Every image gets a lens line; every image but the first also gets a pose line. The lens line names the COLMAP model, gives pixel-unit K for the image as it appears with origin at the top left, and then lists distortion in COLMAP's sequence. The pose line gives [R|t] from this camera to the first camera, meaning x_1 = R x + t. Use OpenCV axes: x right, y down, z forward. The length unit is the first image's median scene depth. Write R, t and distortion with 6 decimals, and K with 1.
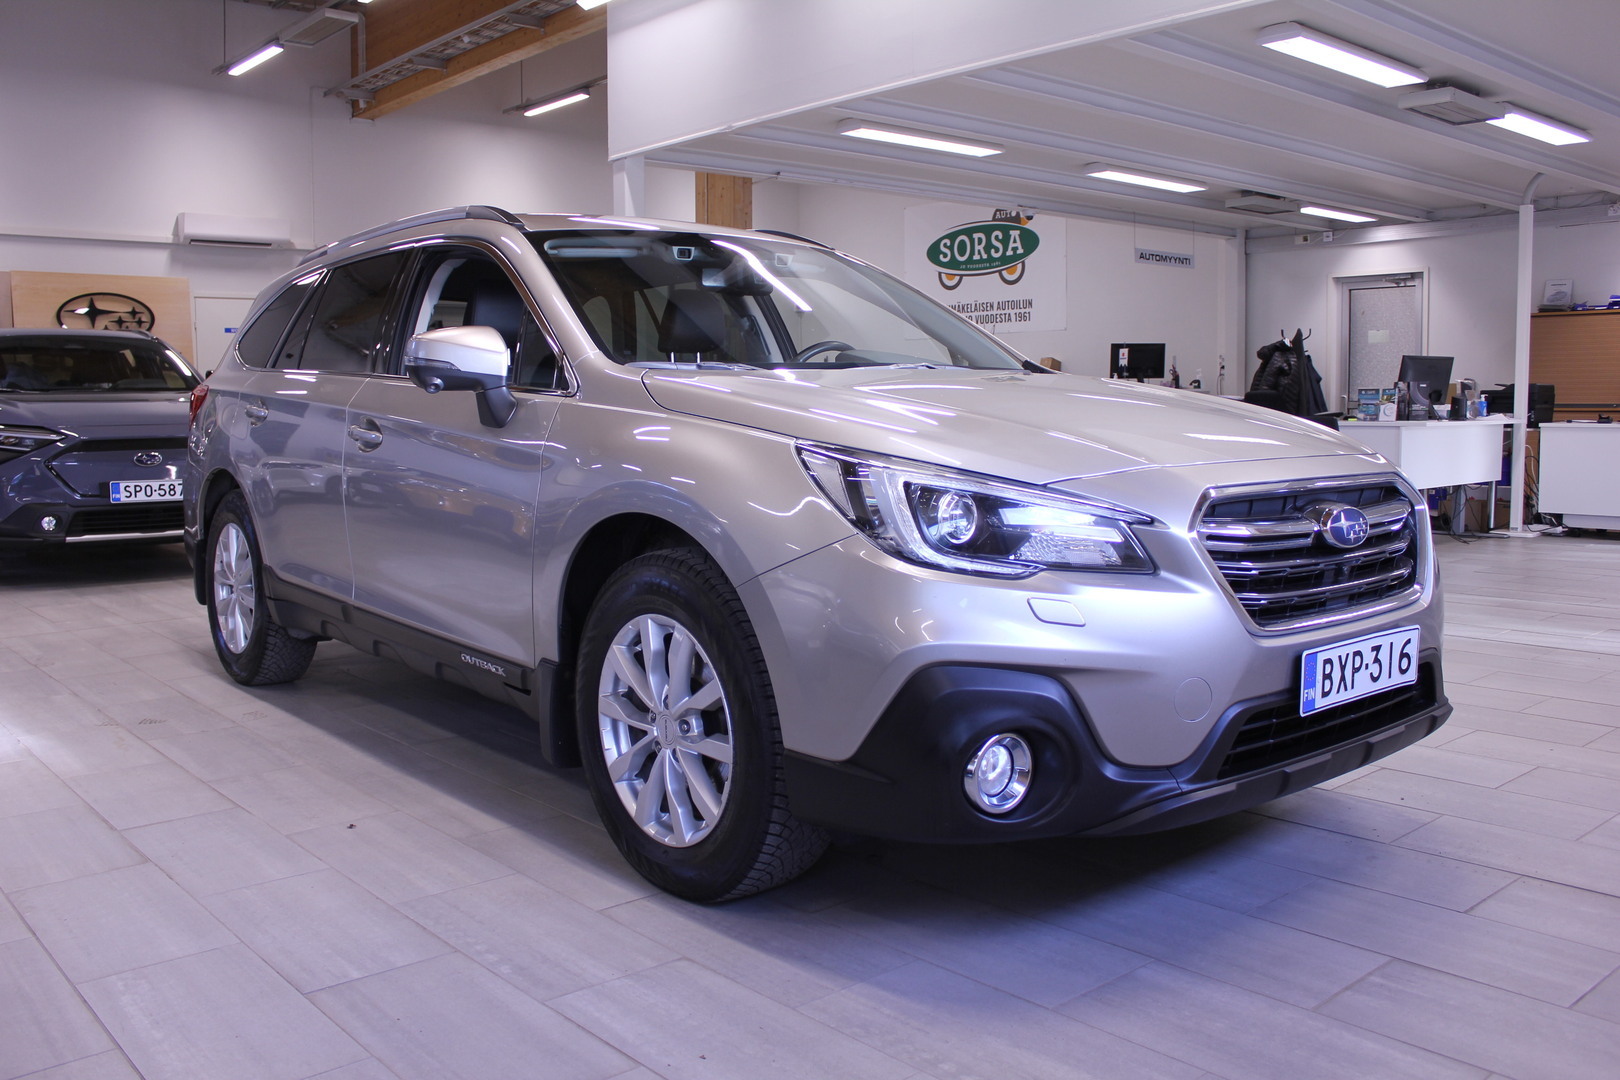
lens RADIAL K [[1354.8, 0, 810.0], [0, 1354.8, 540.0], [0, 0, 1]] dist [-0.059639, 0.006208]
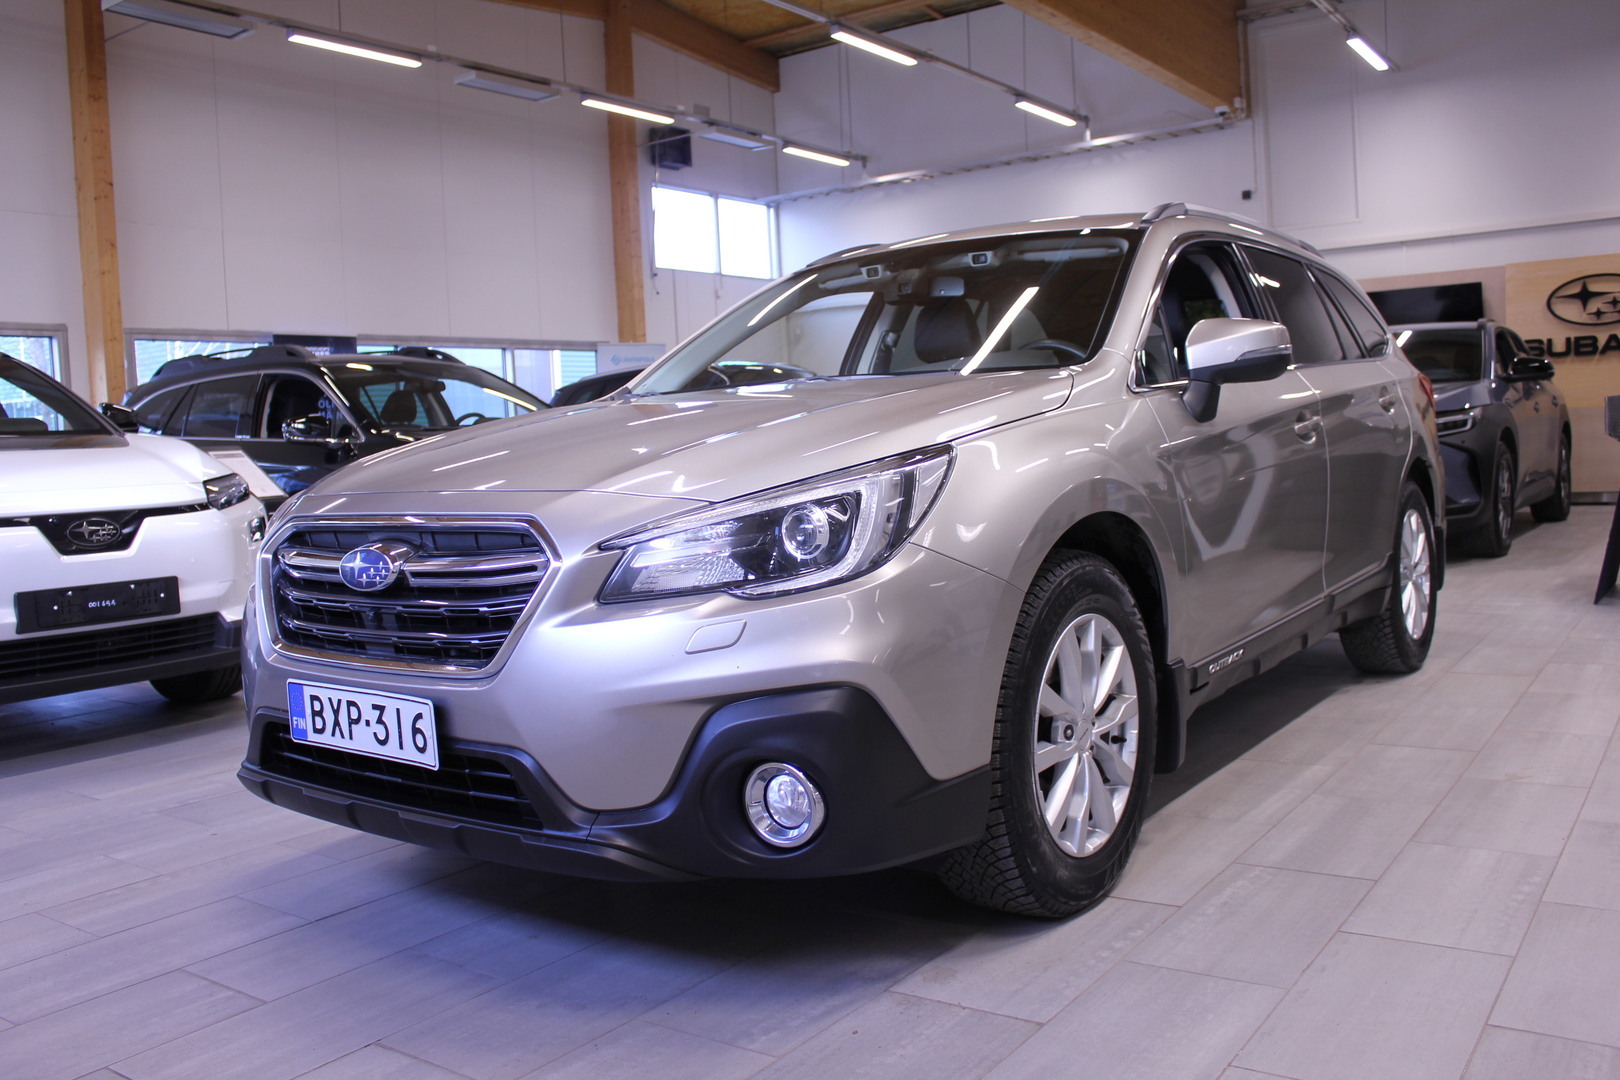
lens RADIAL K [[1354.8, 0, 810.0], [0, 1354.8, 540.0], [0, 0, 1]] dist [-0.059639, 0.006208]
pose [[0.222629, 0.077006, -0.971857, 1.377212], [-0.057662, 0.996170, 0.065723, -0.109356], [0.973197, 0.041408, 0.226216, 1.087365]]
